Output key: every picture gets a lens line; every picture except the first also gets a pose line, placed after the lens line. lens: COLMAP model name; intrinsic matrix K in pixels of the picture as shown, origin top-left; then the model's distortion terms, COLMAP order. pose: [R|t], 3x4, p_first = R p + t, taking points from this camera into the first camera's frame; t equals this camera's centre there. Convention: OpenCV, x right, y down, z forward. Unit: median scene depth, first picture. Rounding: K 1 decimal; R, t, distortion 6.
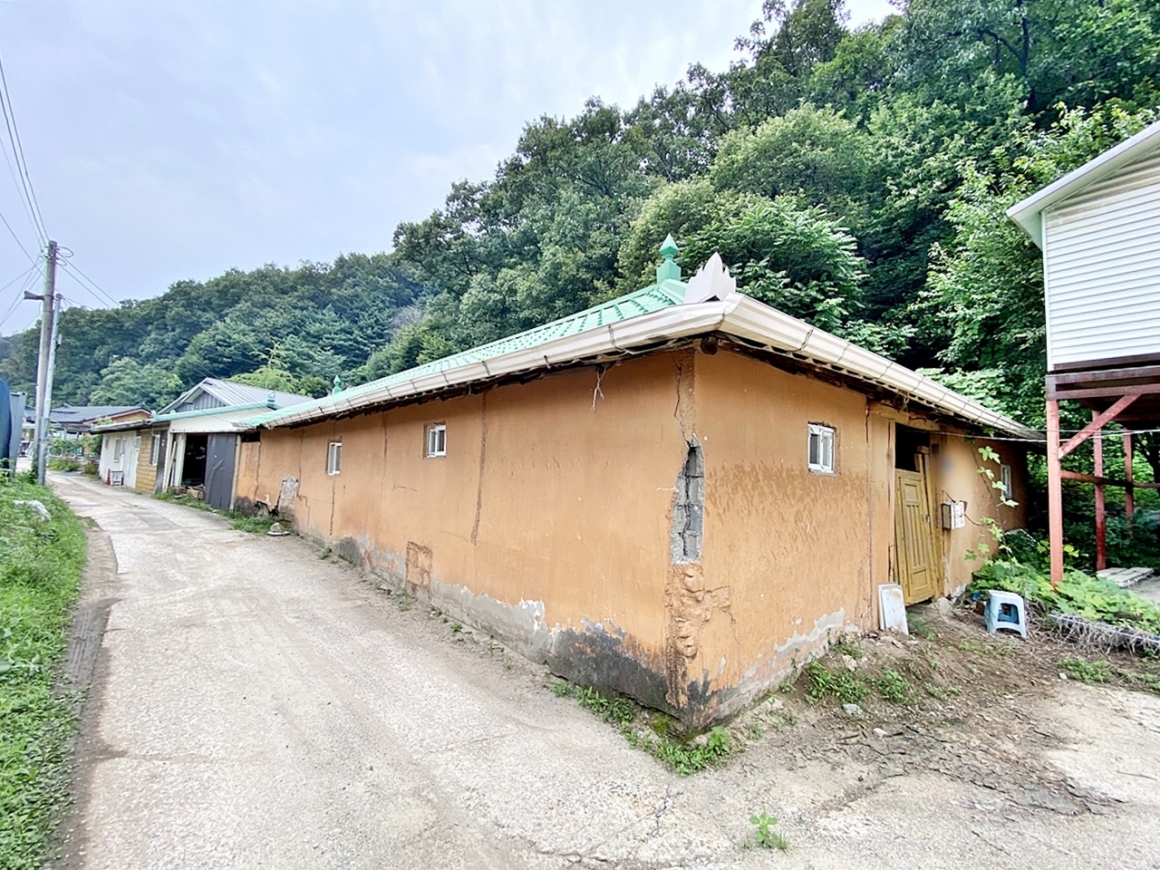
lens RADIAL K [[499.8, 0, 592.7], [0, 499.8, 432.6], [0, 0, 1]] dist [0.016373, -0.020396]
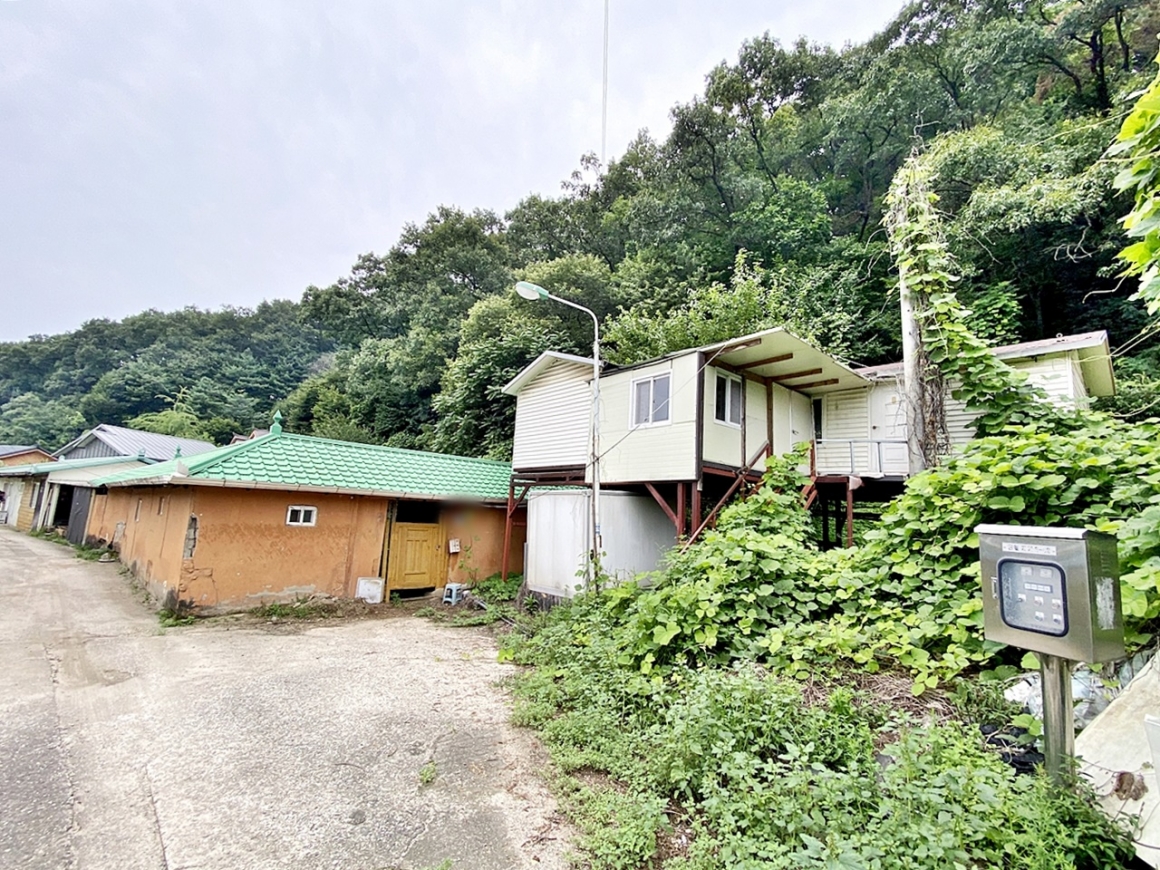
lens RADIAL K [[485.4, 0, 580.0], [0, 485.4, 435.0], [0, 0, 1]] dist [0.011521, -0.016475]
pose [[0.994144, 0.024521, 0.105245, 0.170928], [-0.016016, 0.996593, -0.080904, -0.020832], [-0.106871, 0.078745, 0.991150, -0.165502]]
